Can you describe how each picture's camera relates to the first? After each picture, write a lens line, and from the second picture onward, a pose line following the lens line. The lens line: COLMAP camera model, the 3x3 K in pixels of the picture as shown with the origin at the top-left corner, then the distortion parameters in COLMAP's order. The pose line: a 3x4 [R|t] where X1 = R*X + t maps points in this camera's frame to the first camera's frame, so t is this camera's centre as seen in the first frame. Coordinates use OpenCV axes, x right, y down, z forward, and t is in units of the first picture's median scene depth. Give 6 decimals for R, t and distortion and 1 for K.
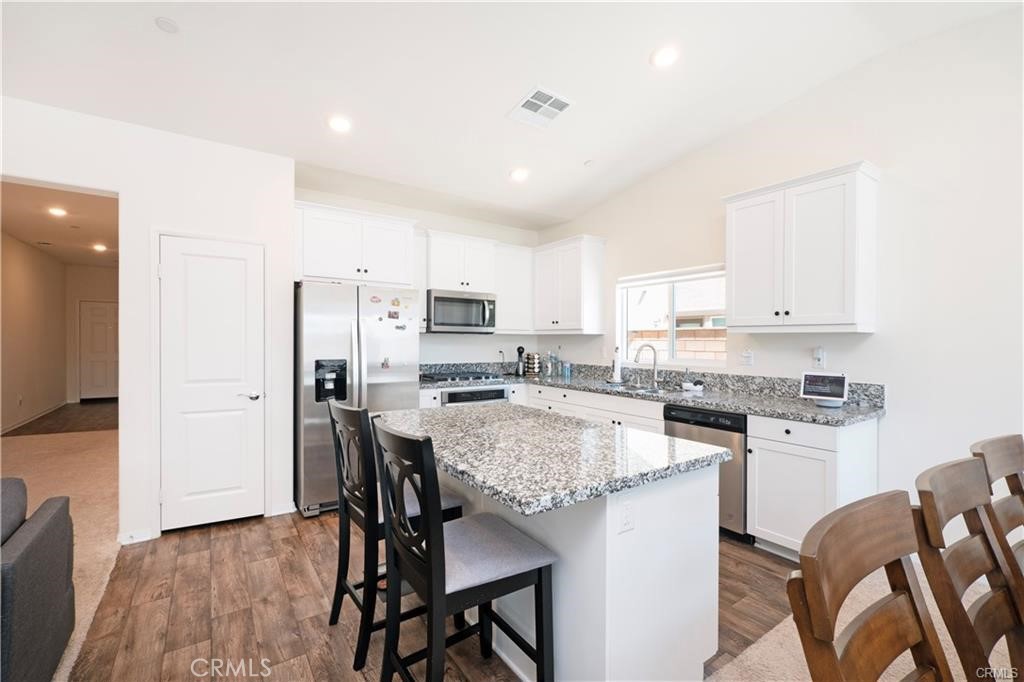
lens RADIAL K [[440.4, 0, 513.7], [0, 440.4, 327.1], [0, 0, 1]] dist [-0.000509, 0.000479]
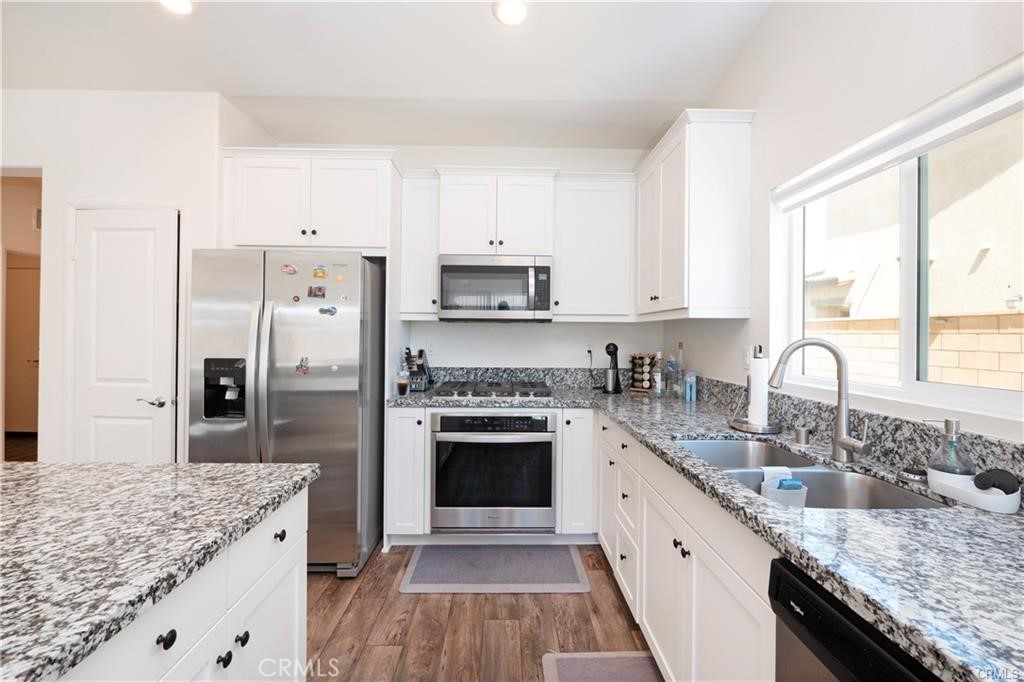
lens RADIAL K [[440.4, 0, 513.7], [0, 440.4, 327.1], [0, 0, 1]] dist [-0.000509, 0.000479]
pose [[0.835369, -0.010638, -0.549586, 0.303220], [0.015163, 0.999878, 0.003694, 0.024315], [0.549480, -0.011419, 0.835429, 0.576230]]
